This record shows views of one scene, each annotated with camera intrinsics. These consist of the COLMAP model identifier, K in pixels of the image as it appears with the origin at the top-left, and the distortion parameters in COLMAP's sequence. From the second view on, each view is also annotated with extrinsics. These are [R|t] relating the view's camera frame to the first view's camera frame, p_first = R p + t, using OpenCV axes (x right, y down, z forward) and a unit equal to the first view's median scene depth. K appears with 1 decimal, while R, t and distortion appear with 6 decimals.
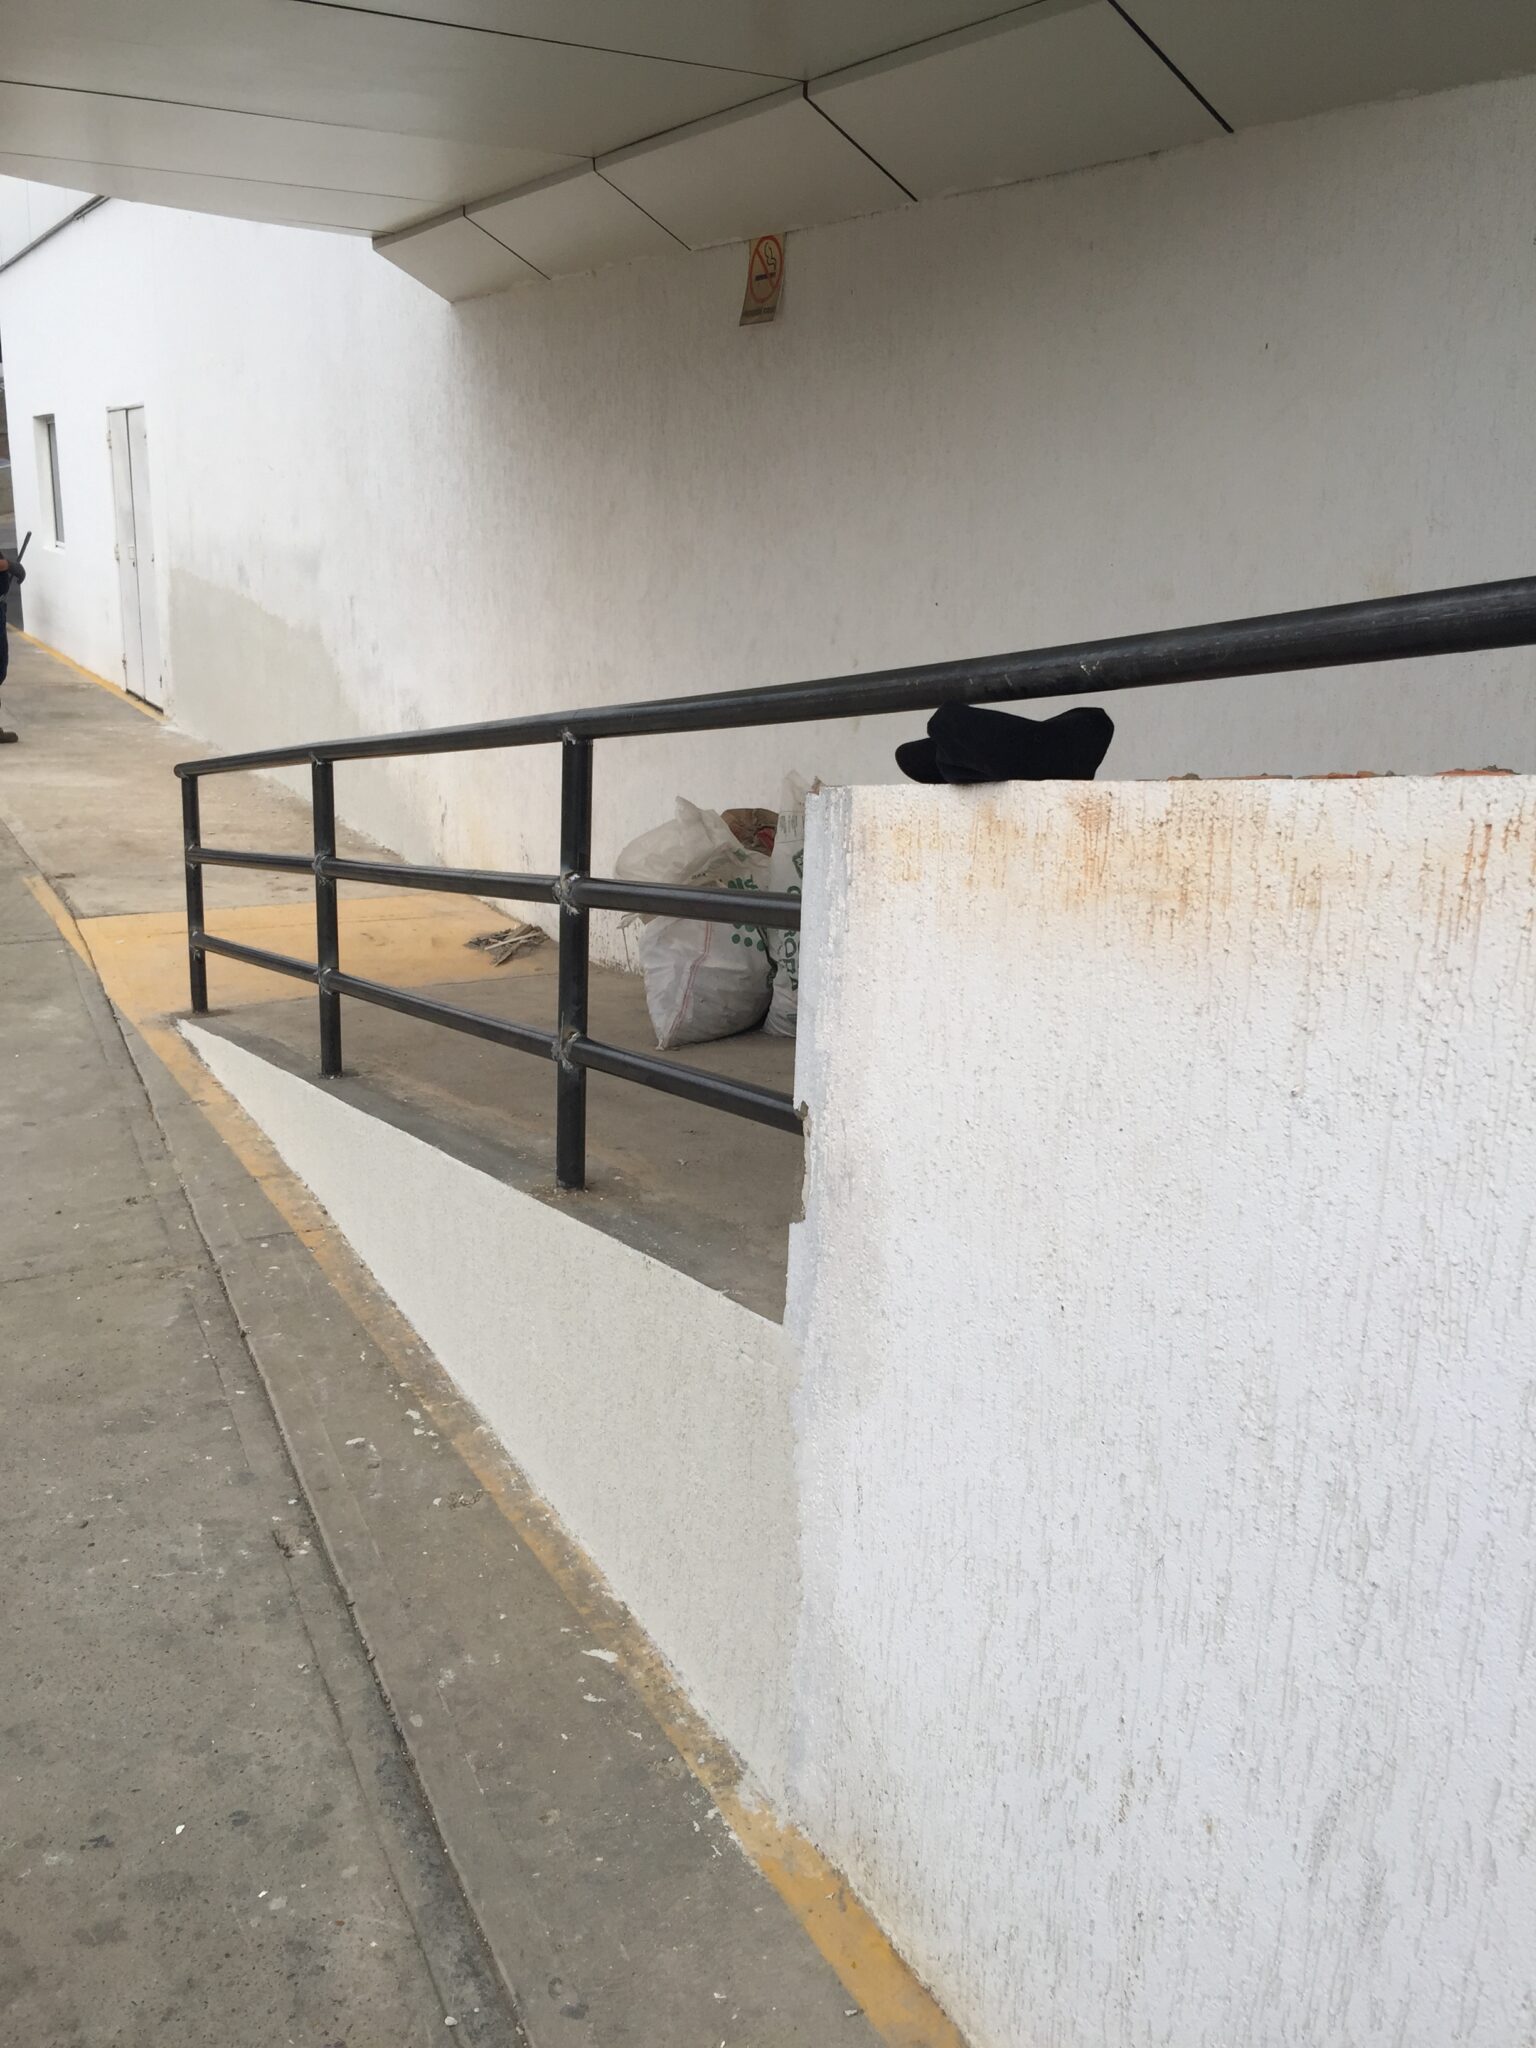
lens RADIAL K [[1724.5, 0, 775.9], [0, 1724.5, 996.9], [0, 0, 1]] dist [0.081019, -0.140738]
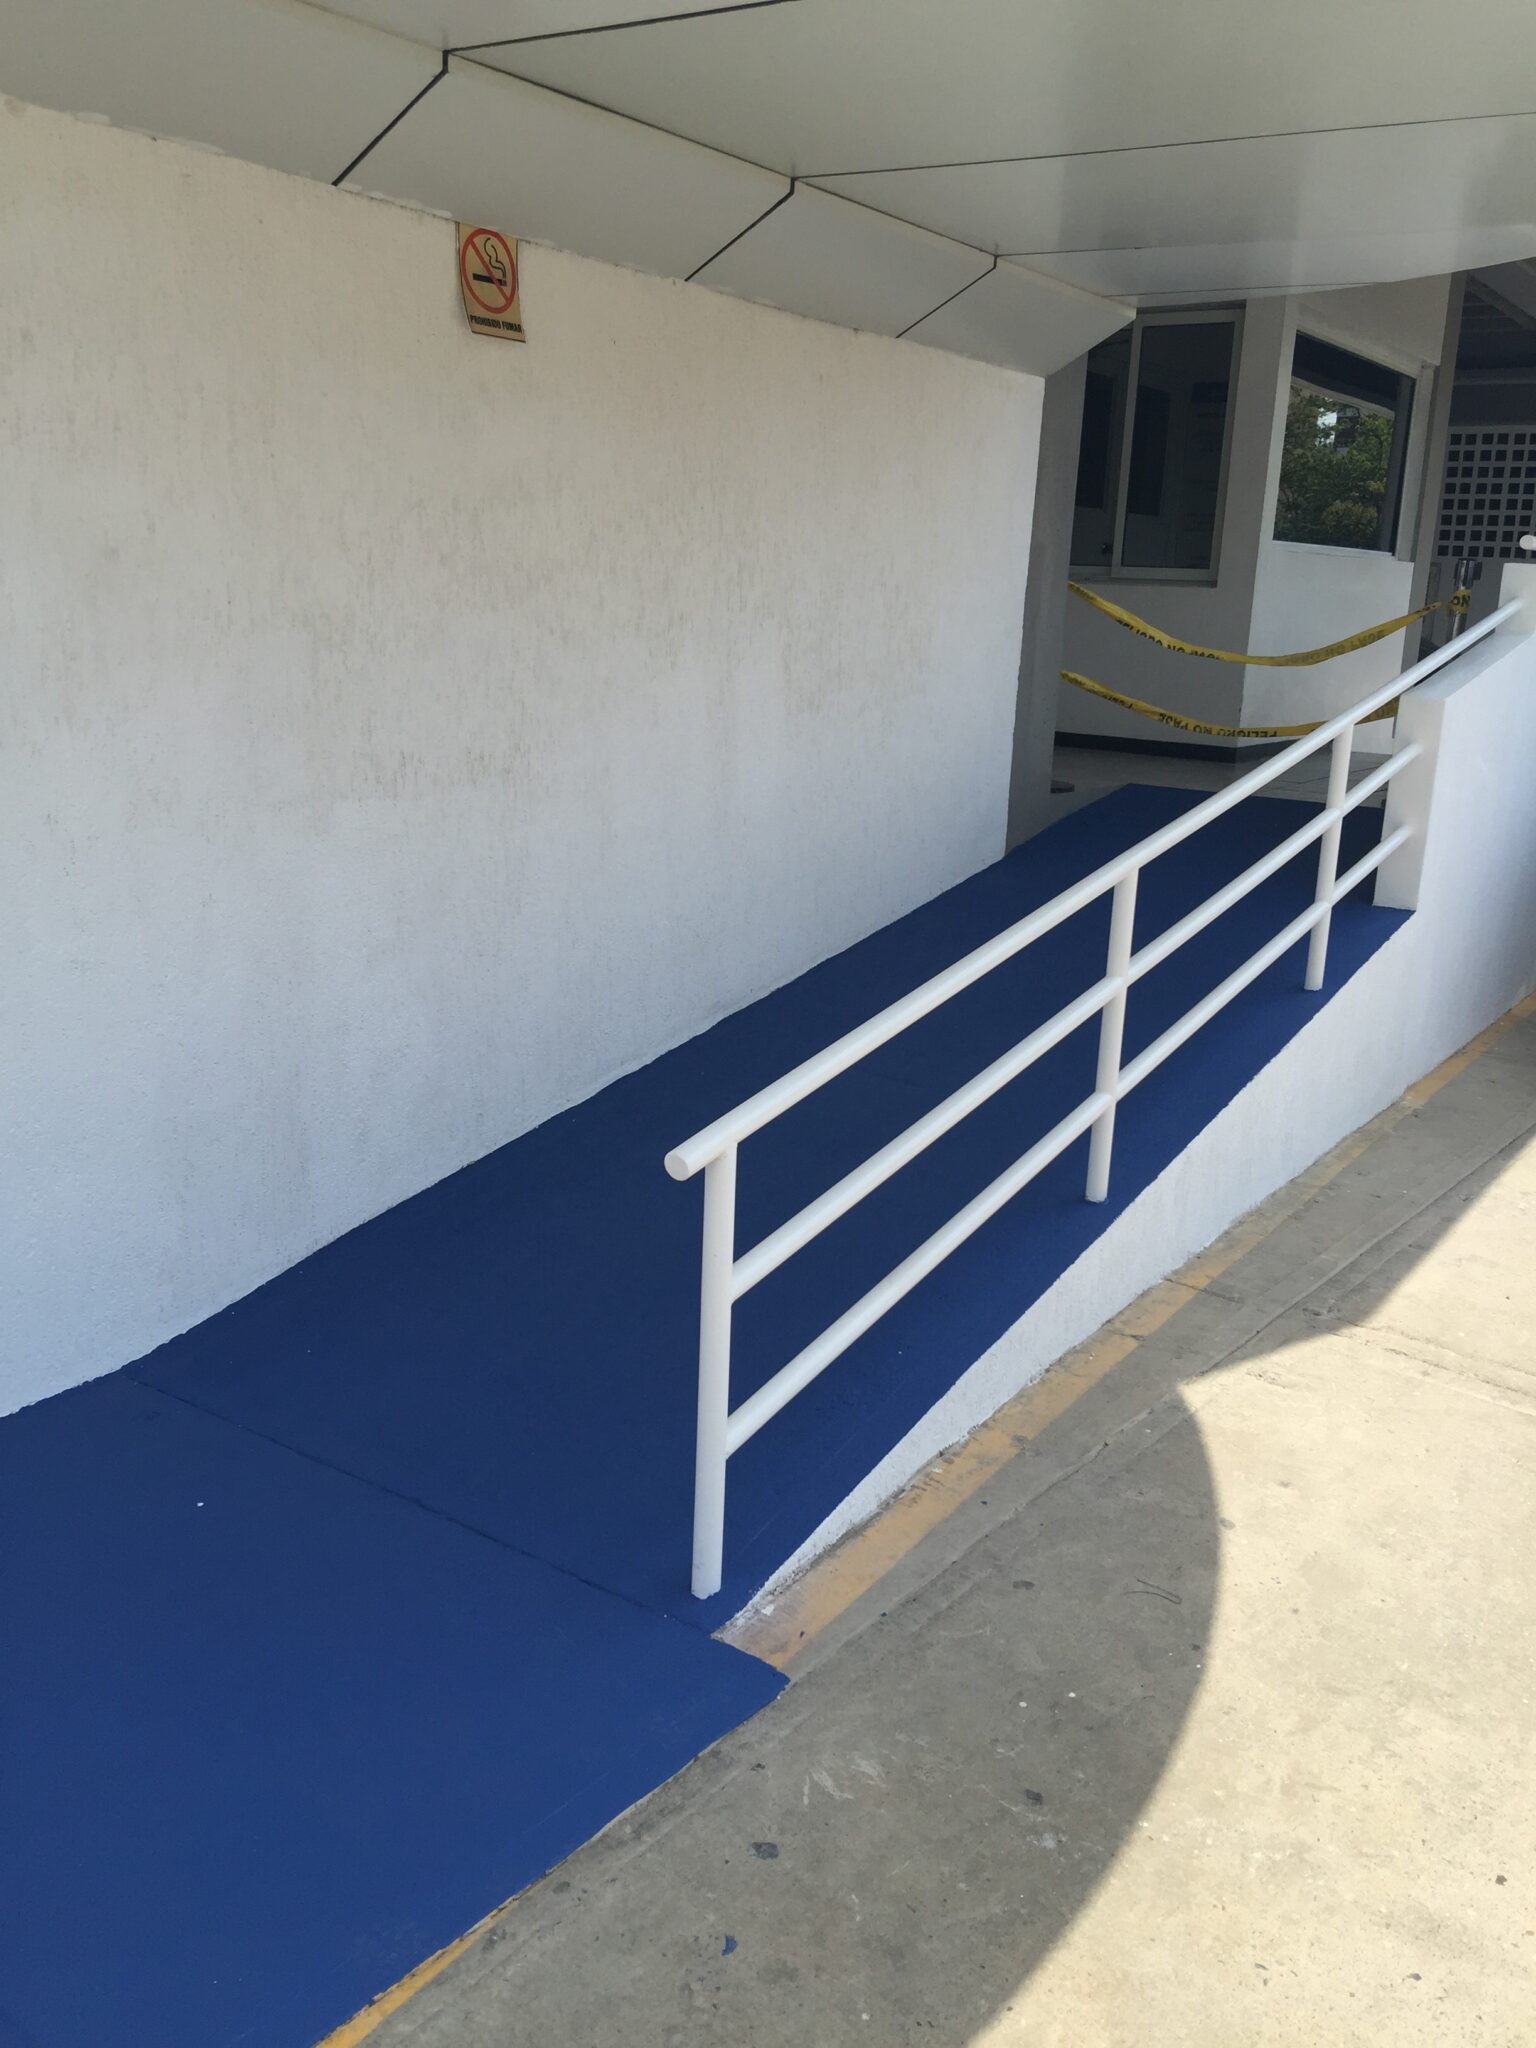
lens RADIAL K [[1724.5, 0, 775.9], [0, 1724.5, 996.9], [0, 0, 1]] dist [0.081019, -0.140738]
pose [[-0.433254, -0.270371, 0.859762, -1.038834], [0.187060, 0.906194, 0.379237, -0.482091], [-0.881646, 0.325133, -0.342036, 1.551230]]
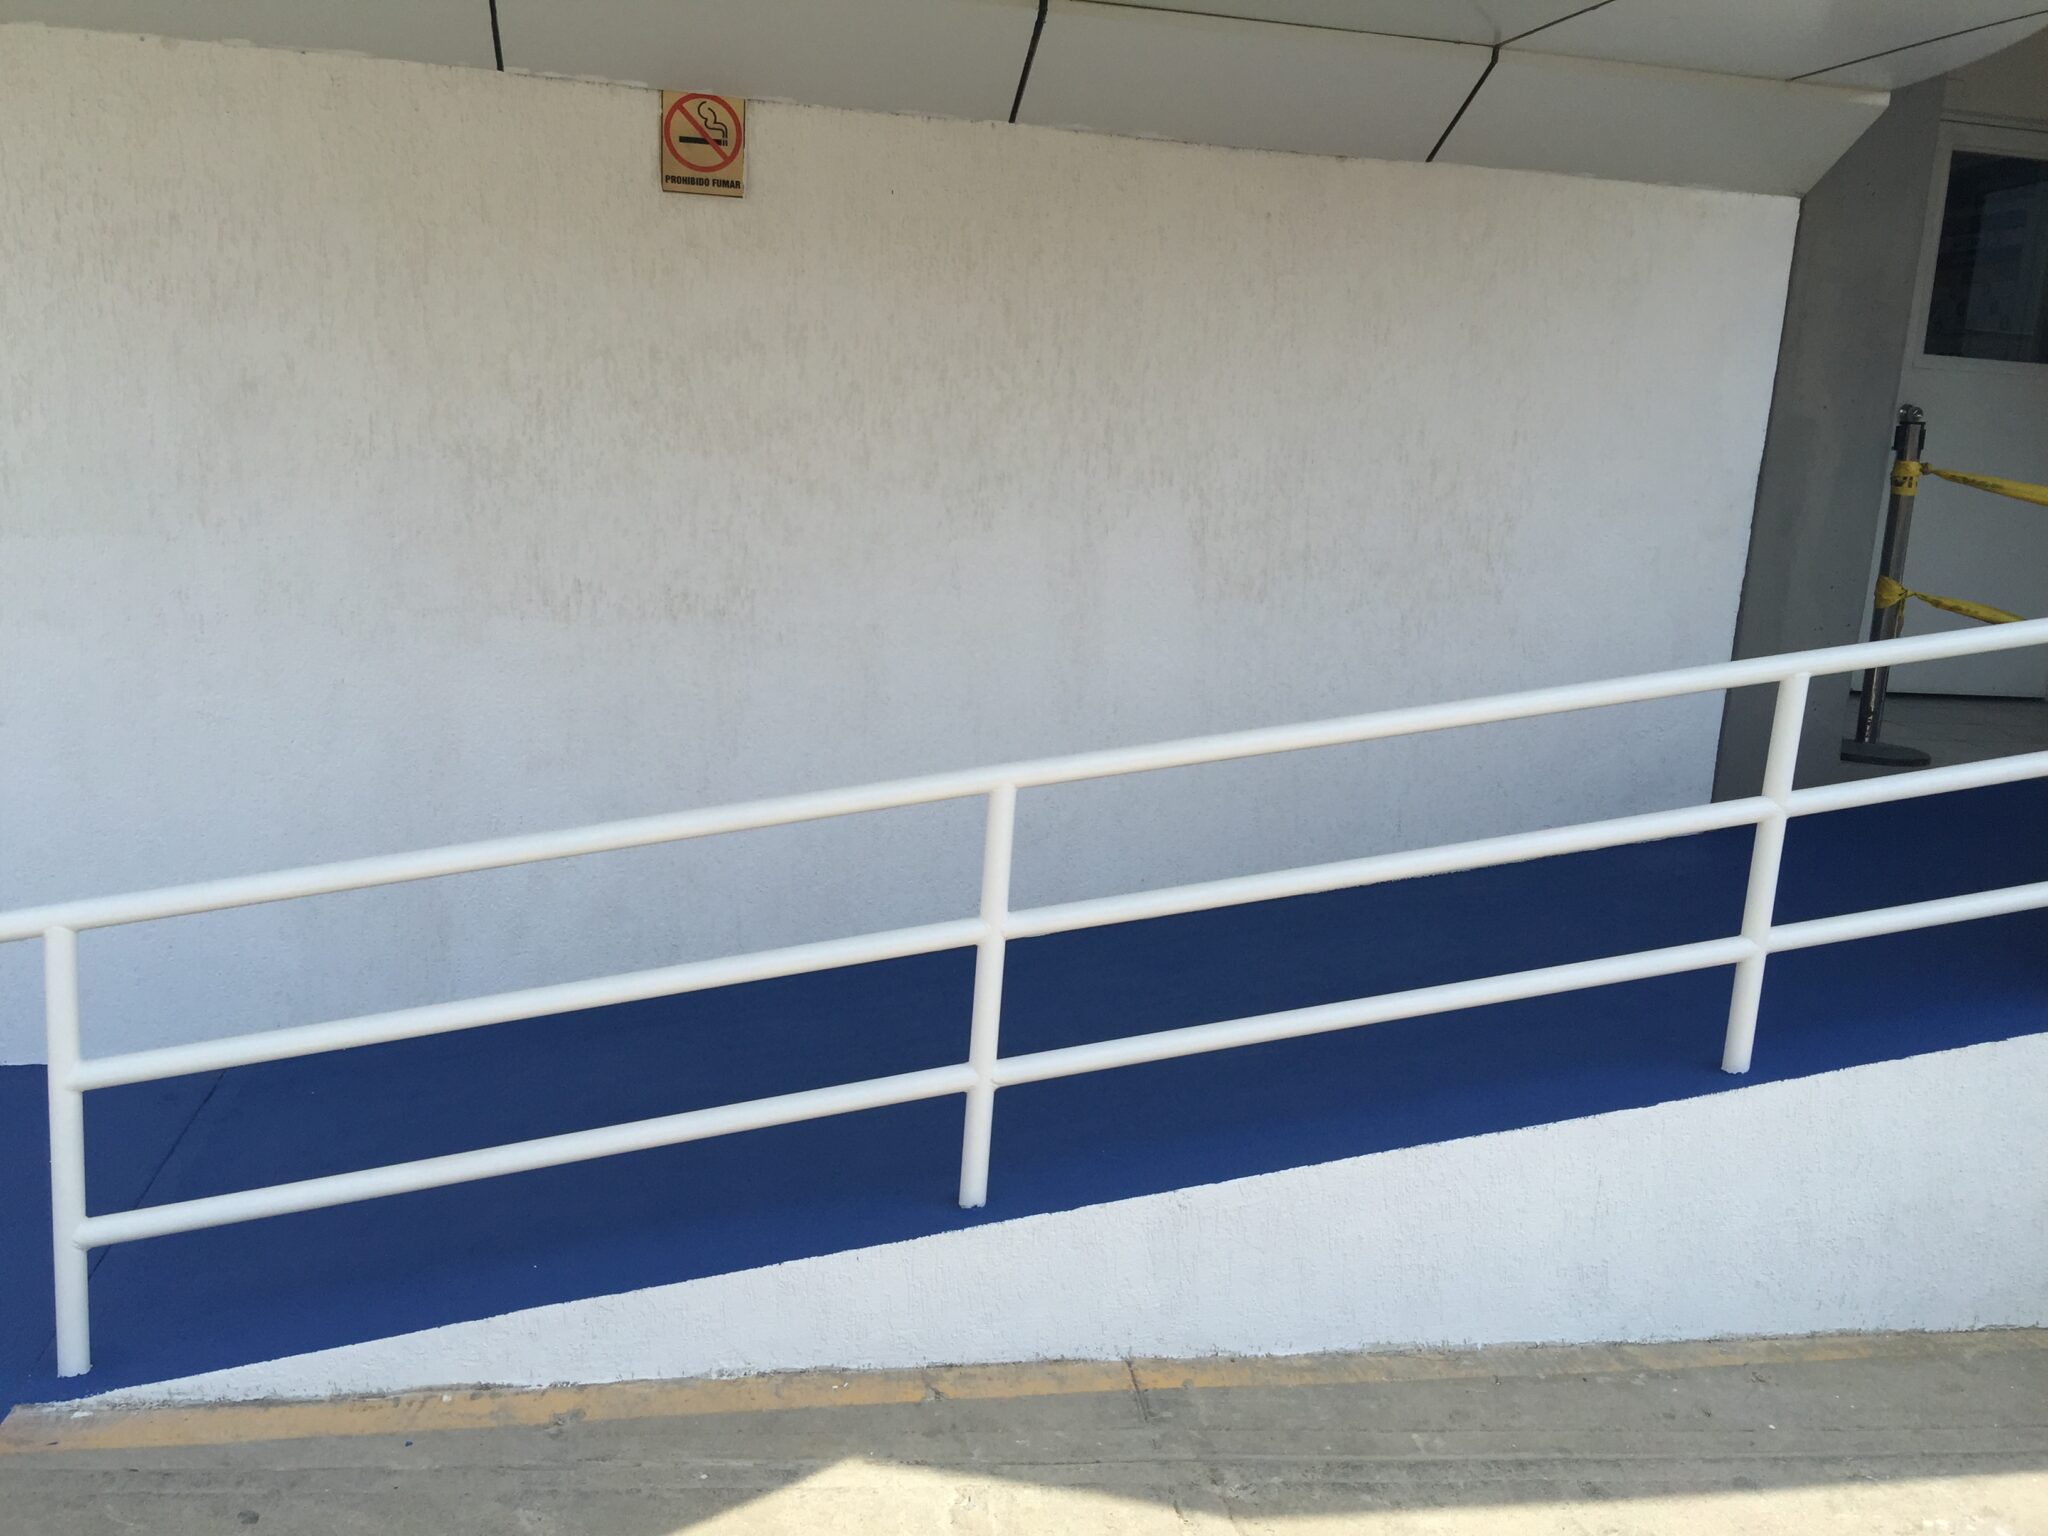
lens RADIAL K [[1724.5, 0, 1012.8], [0, 1724.5, 738.8], [0, 0, 1]] dist [0.081019, -0.140738]
pose [[0.333712, -0.194071, 0.922482, -0.962430], [0.210028, 0.969288, 0.127939, -0.257182], [-0.918980, 0.151052, 0.364224, 0.734863]]
